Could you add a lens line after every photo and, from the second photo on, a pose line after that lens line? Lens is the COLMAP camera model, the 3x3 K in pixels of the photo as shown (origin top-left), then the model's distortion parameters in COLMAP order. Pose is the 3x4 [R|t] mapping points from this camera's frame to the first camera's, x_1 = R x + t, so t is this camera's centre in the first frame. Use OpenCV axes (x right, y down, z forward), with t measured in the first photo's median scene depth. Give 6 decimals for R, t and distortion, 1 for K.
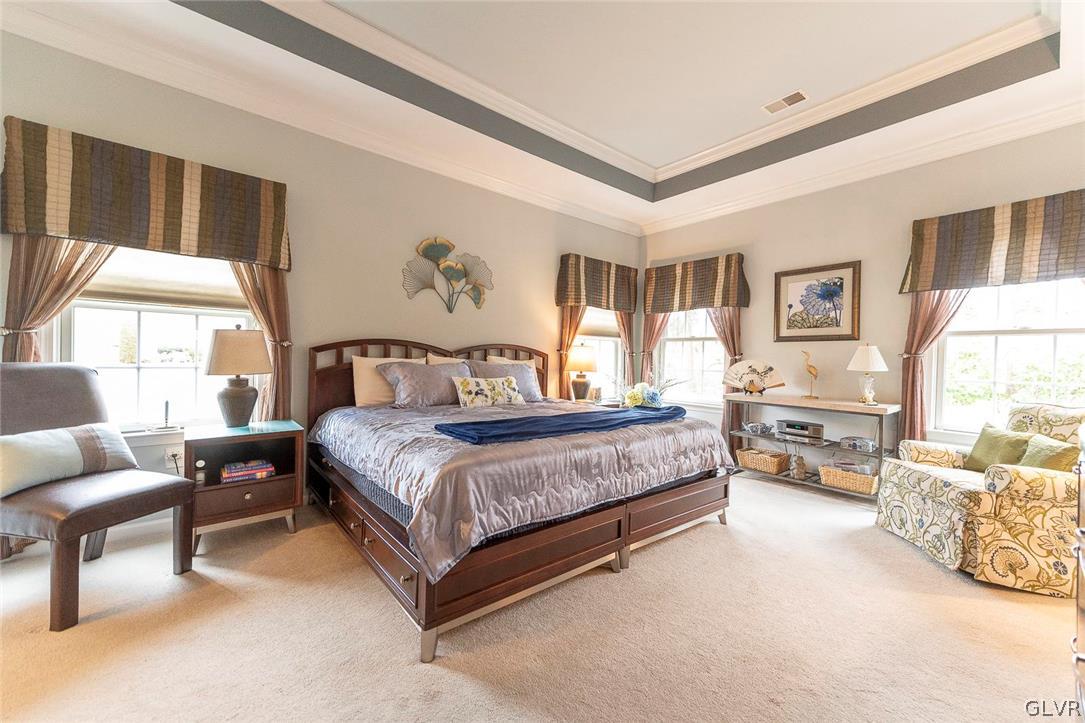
lens RADIAL K [[421.7, 0, 538.8], [0, 421.7, 362.6], [0, 0, 1]] dist [0.016912, -0.000074]
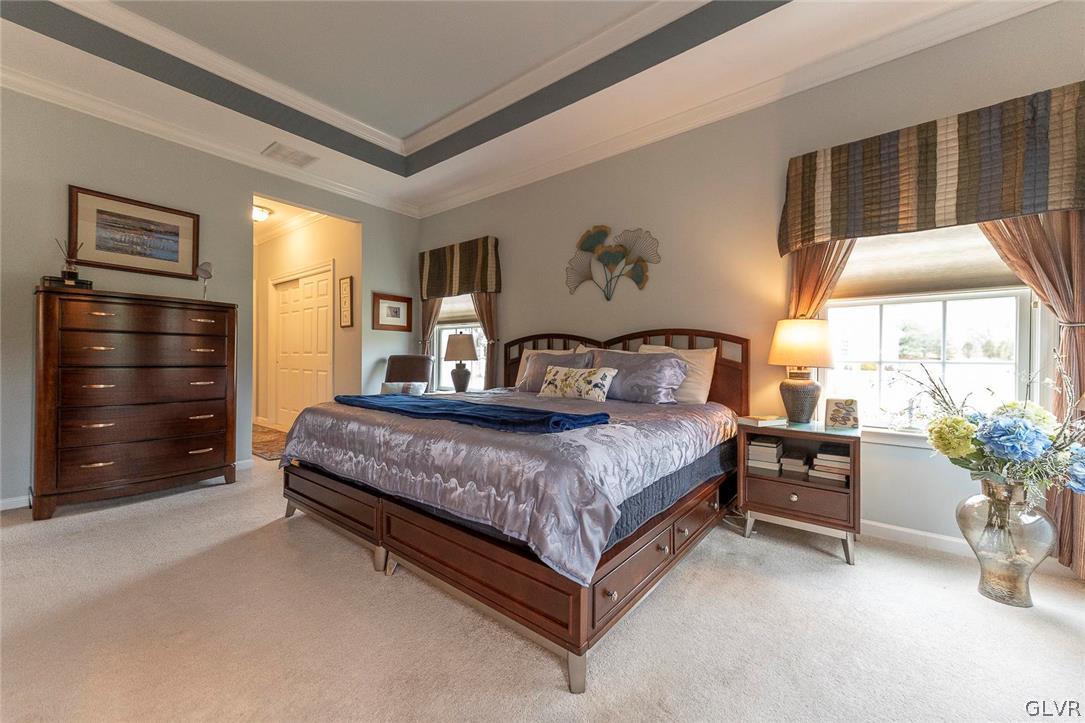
lens RADIAL K [[421.7, 0, 539.7], [0, 421.7, 358.8], [0, 0, 1]] dist [0.016912, -0.000074]
pose [[0.215437, -0.014439, -0.976411, 0.667705], [-0.014197, 0.999739, -0.017916, 0.030557], [0.976415, 0.017722, 0.215176, 0.653311]]
